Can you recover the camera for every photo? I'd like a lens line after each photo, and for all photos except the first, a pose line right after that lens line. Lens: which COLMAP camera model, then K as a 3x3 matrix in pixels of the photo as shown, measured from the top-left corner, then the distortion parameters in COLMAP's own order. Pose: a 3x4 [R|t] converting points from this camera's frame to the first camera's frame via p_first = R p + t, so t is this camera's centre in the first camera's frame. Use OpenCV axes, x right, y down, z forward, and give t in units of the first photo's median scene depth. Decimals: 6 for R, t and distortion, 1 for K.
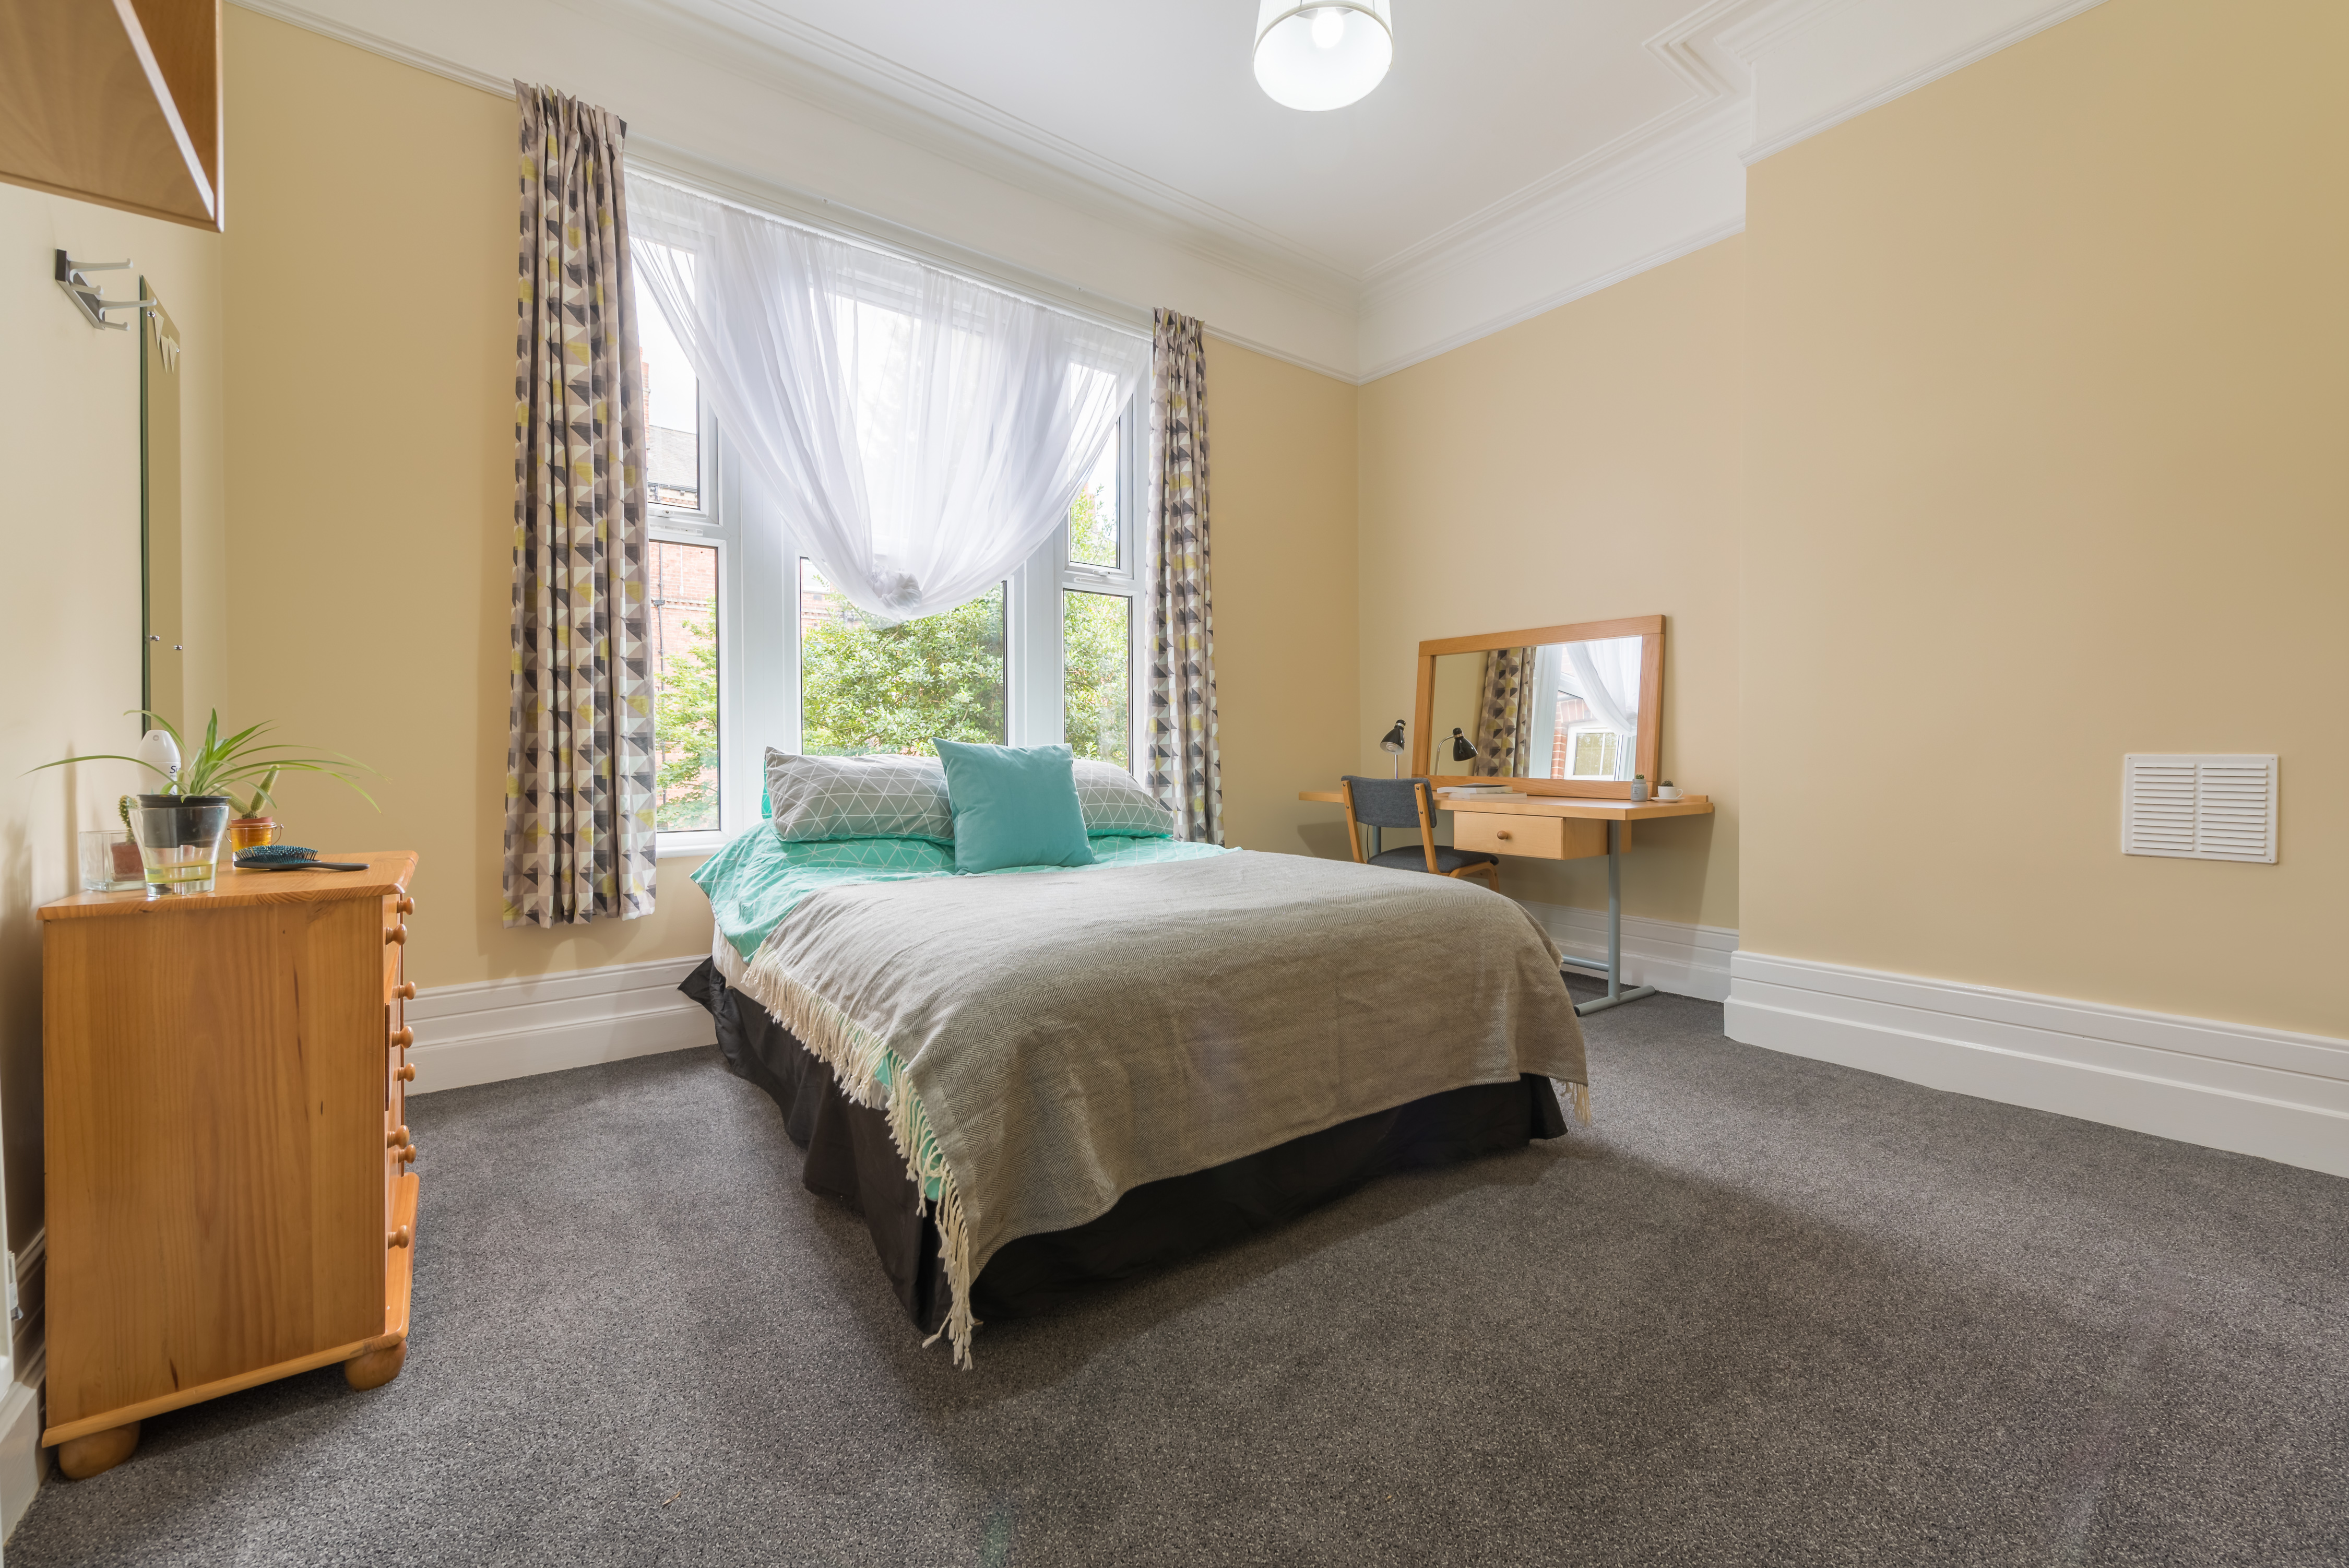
lens RADIAL K [[979.4, 0, 1174.5], [0, 979.4, 784.0], [0, 0, 1]] dist [0.000080, -0.000017]
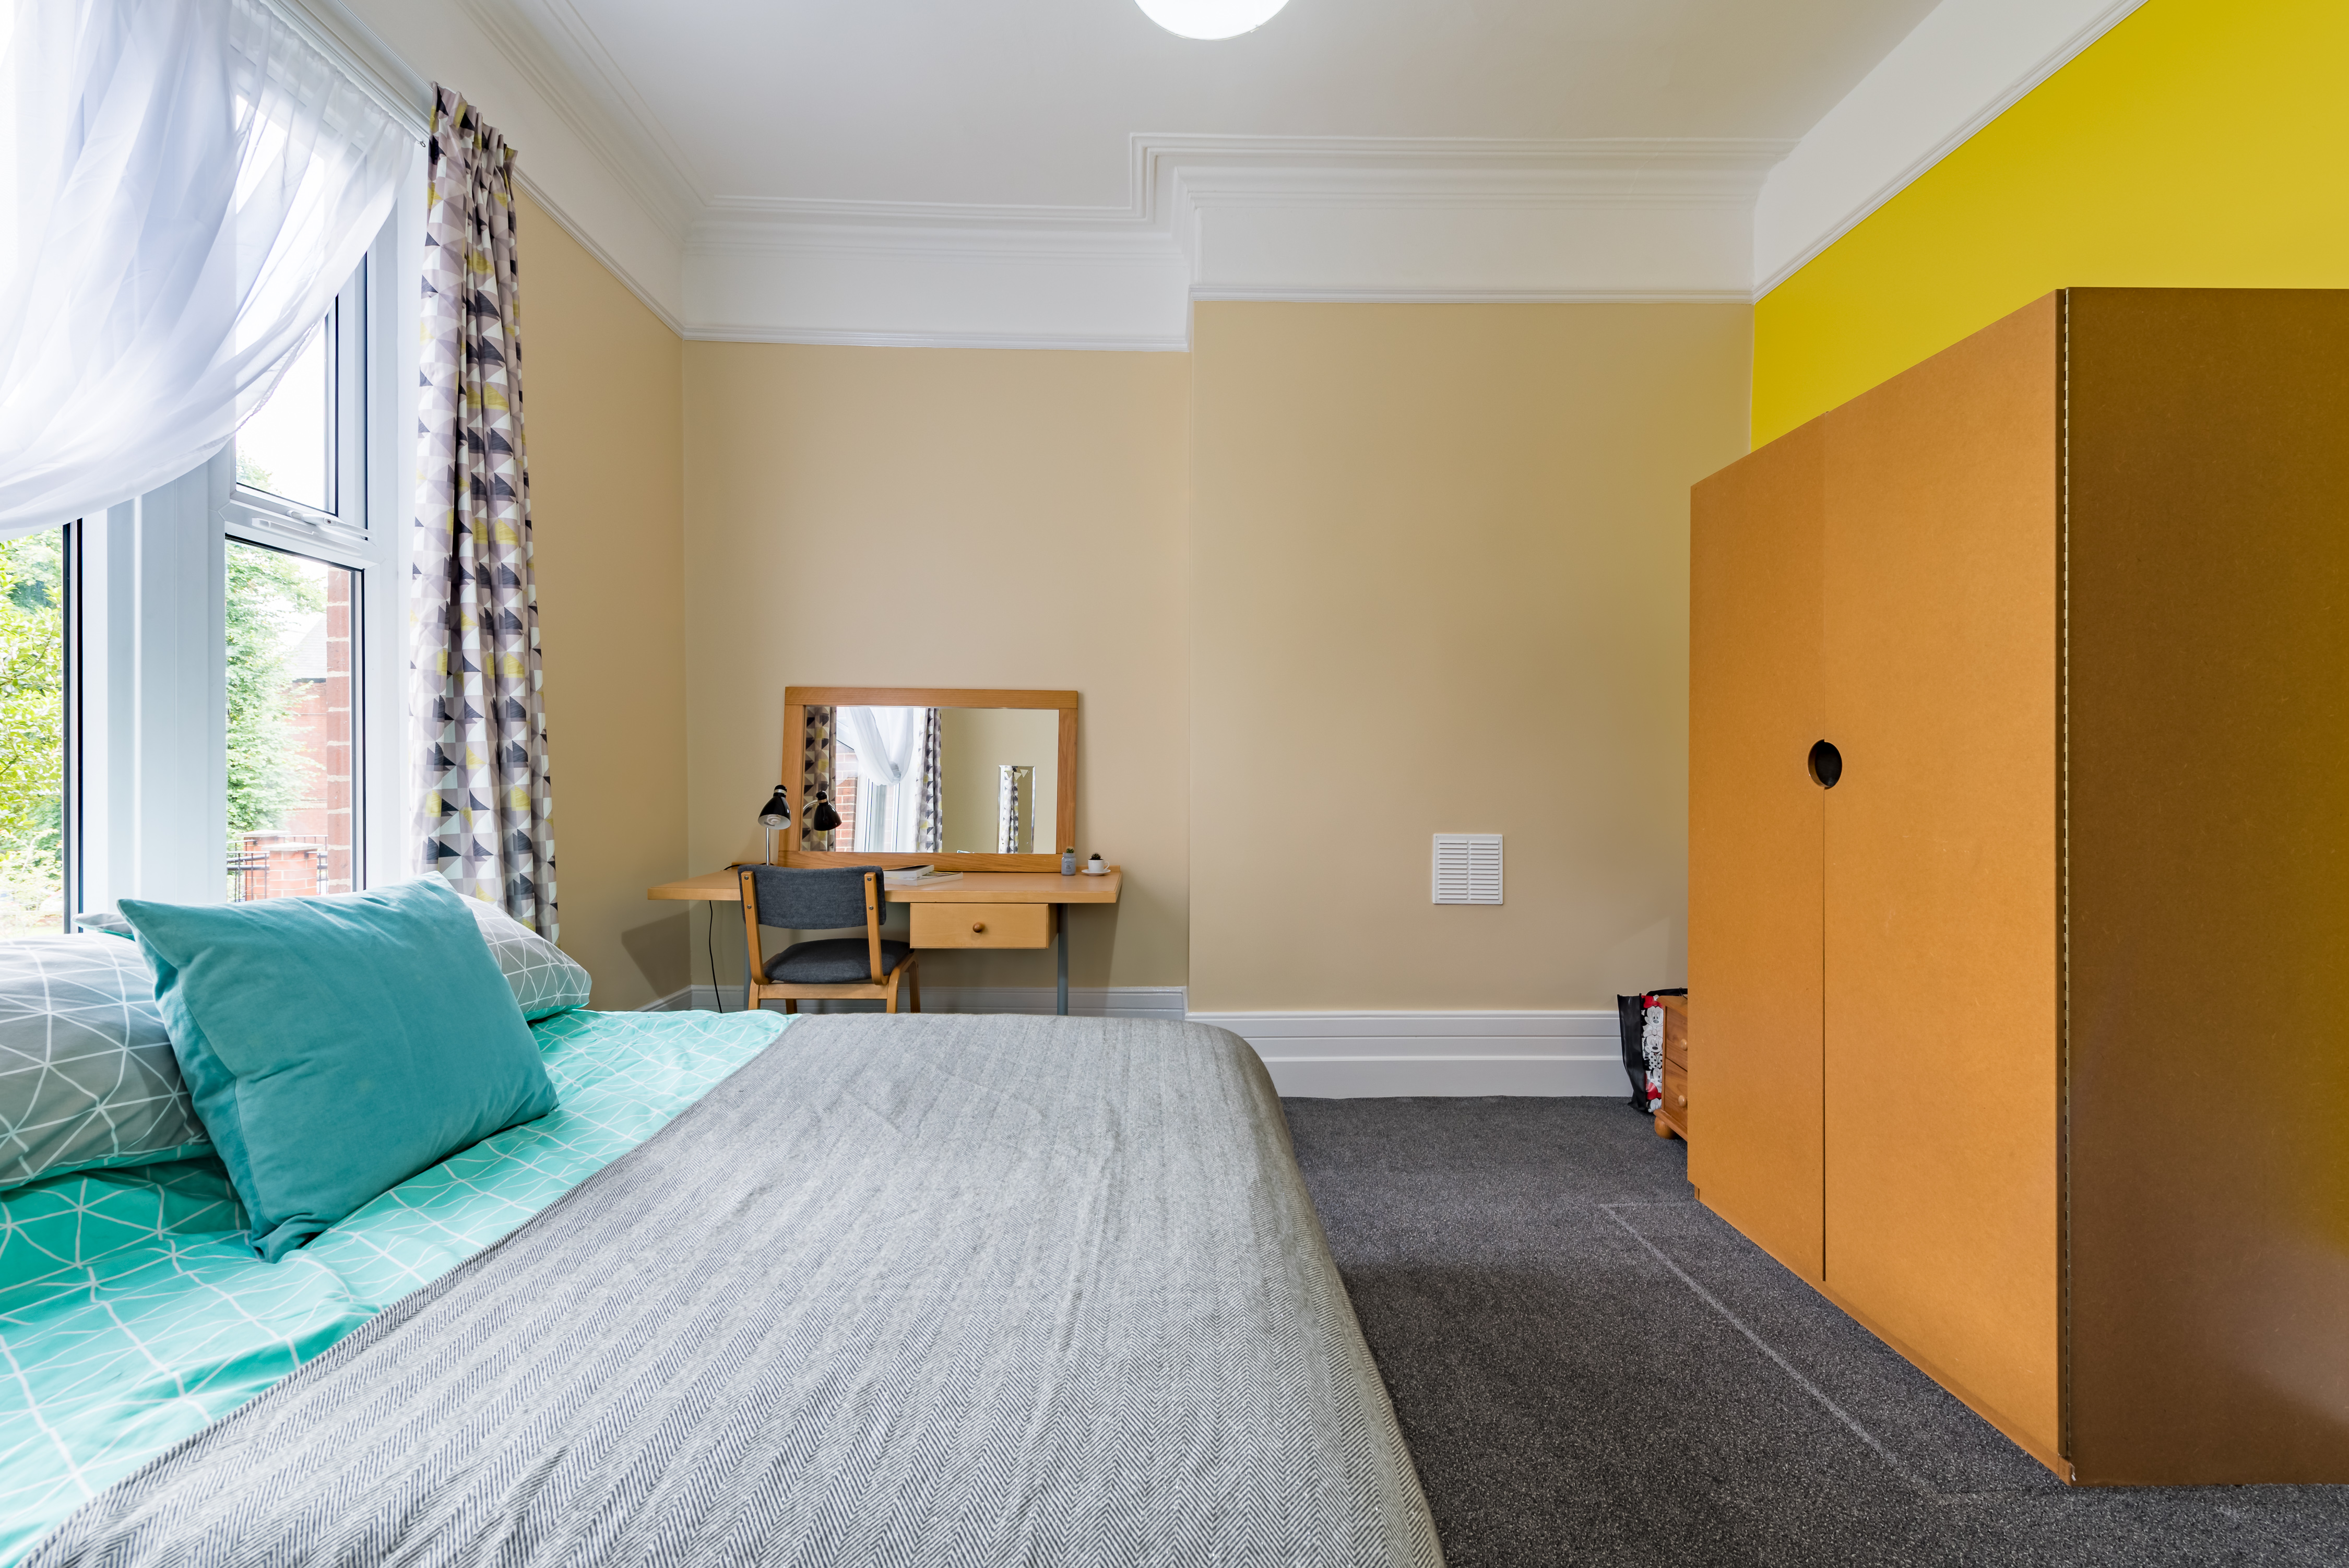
lens RADIAL K [[936.7, 0, 1174.5], [0, 936.7, 784.0], [0, 0, 1]] dist [0.019455, -0.013204]
pose [[0.568194, -0.004132, 0.822884, -0.231394], [0.013007, 0.999908, -0.003961, -0.063718], [-0.822792, 0.012954, 0.568196, 0.327420]]
